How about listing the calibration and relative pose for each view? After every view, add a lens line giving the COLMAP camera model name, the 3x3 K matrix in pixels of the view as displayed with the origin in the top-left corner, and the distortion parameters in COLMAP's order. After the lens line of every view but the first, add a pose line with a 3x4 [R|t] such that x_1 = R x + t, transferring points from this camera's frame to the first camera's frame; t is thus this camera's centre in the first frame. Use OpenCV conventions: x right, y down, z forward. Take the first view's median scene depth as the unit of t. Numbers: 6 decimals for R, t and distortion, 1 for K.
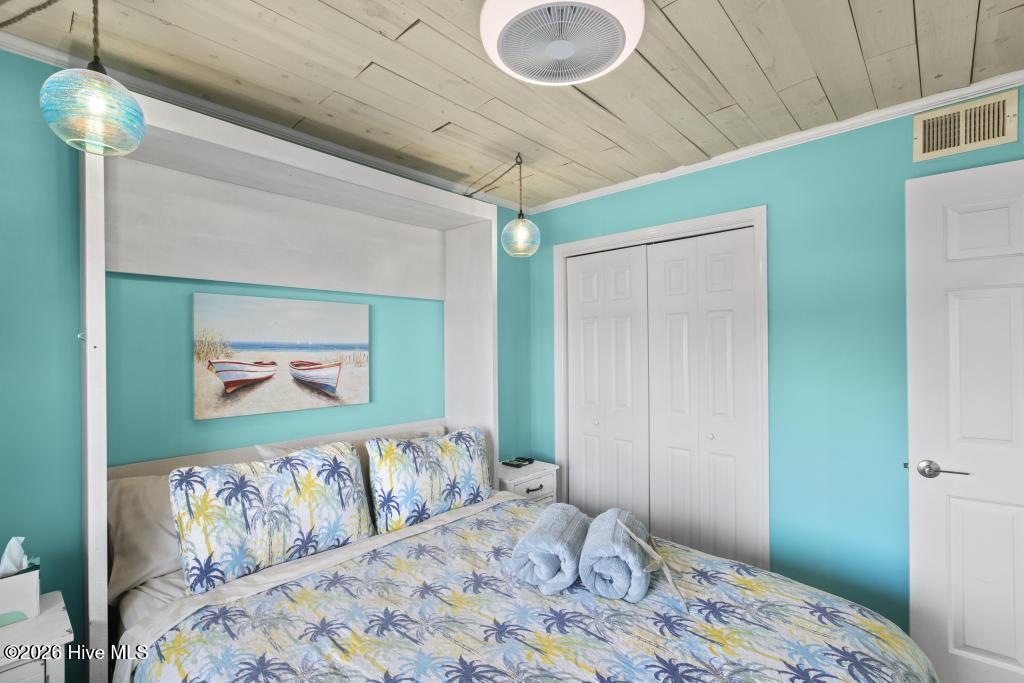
lens RADIAL K [[471.6, 0, 515.4], [0, 471.6, 348.4], [0, 0, 1]] dist [-0.002671, -0.002341]
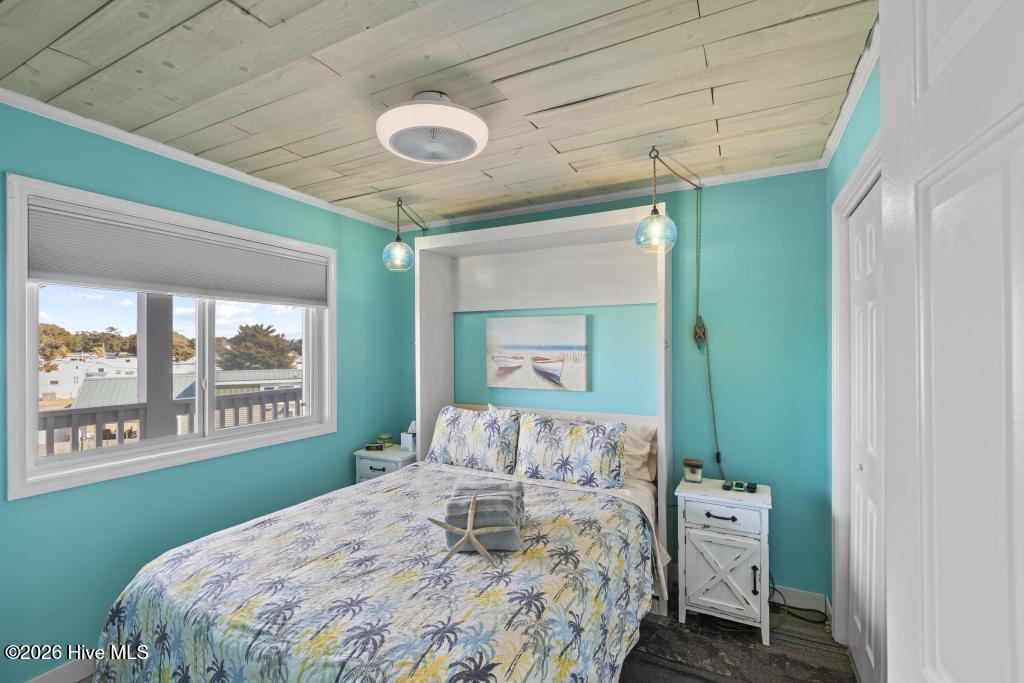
lens RADIAL K [[471.6, 0, 505.4], [0, 471.6, 348.8], [0, 0, 1]] dist [-0.002671, -0.002341]
pose [[0.234771, 0.011562, -0.971982, 1.007166], [-0.001795, 0.999933, 0.011461, -0.016736], [0.972049, -0.000946, 0.234776, 0.558641]]
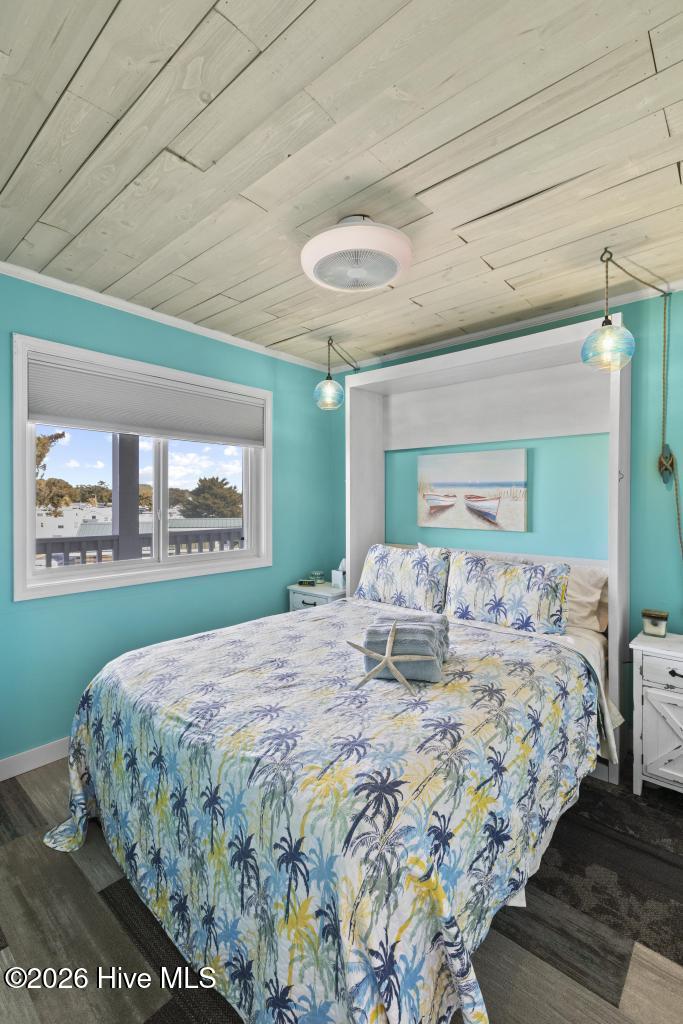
lens RADIAL K [[471.6, 0, 322.9], [0, 471.6, 505.7], [0, 0, 1]] dist [-0.002671, -0.002341]
pose [[-0.021308, 0.020121, -0.999570, 1.004383], [-0.007180, 0.999769, 0.020278, 0.034223], [0.999747, 0.007609, -0.021159, 0.594069]]
